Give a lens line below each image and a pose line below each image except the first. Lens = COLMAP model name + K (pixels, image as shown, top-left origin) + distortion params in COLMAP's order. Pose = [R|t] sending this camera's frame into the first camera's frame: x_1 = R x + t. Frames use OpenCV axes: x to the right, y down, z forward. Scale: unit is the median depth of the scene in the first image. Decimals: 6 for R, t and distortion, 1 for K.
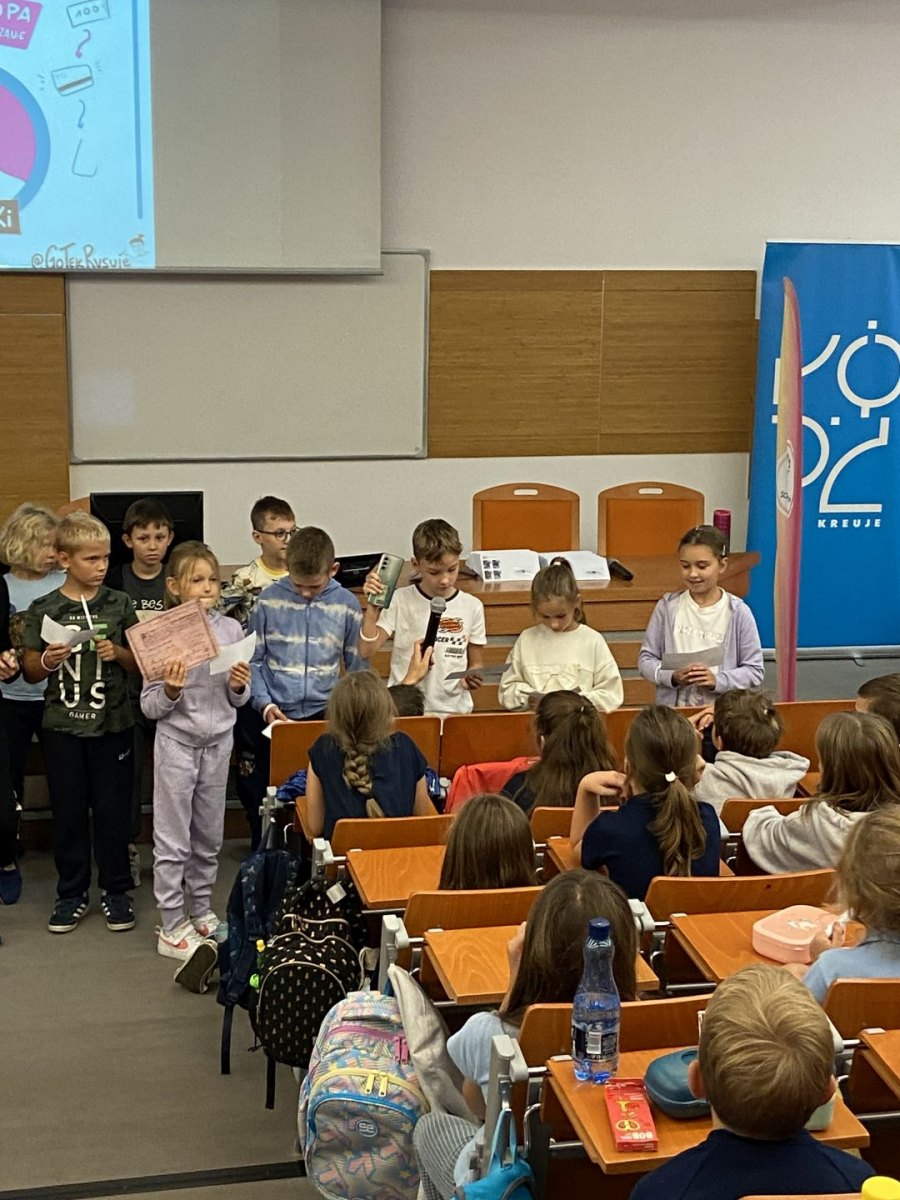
lens RADIAL K [[1992.4, 0, 453.0], [0, 1992.4, 509.3], [0, 0, 1]] dist [0.092527, -0.080620]
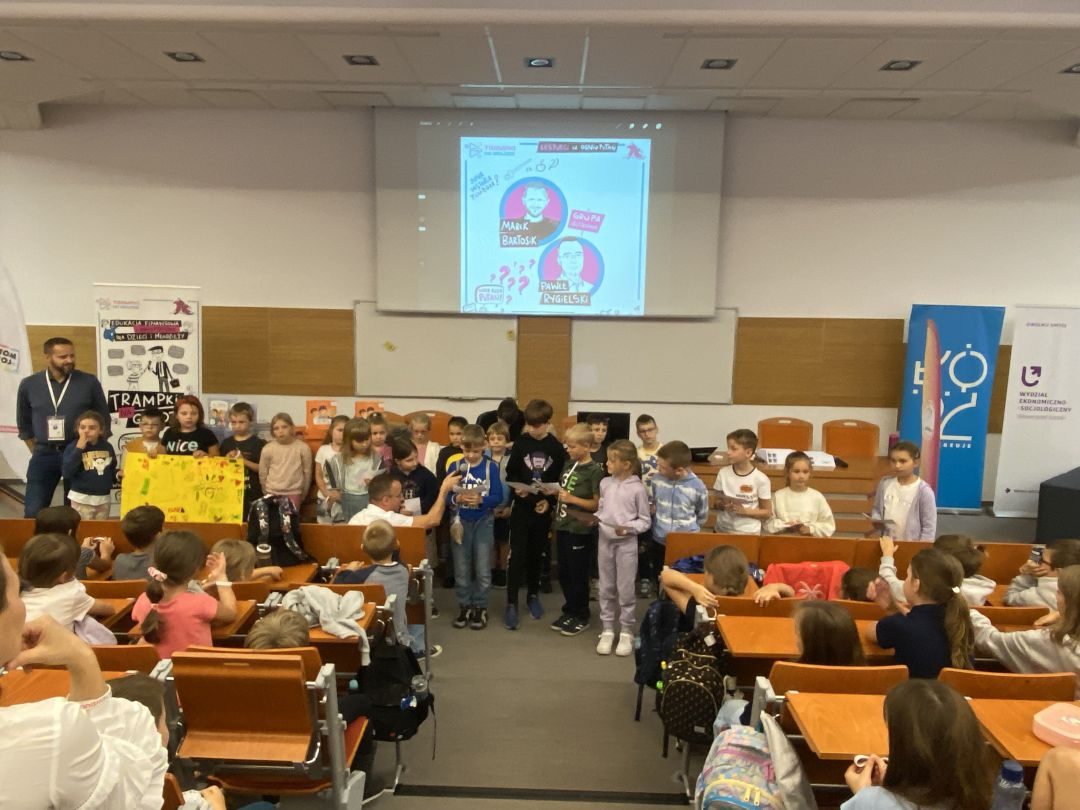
lens RADIAL K [[786.1, 0, 540.0], [0, 786.1, 405.0], [0, 0, 1]] dist [0.005018, 0.000299]
pose [[0.973846, 0.040720, -0.223530, -0.057265], [-0.048113, 0.998457, -0.027723, 0.017271], [0.222057, 0.037752, 0.974303, 0.304114]]
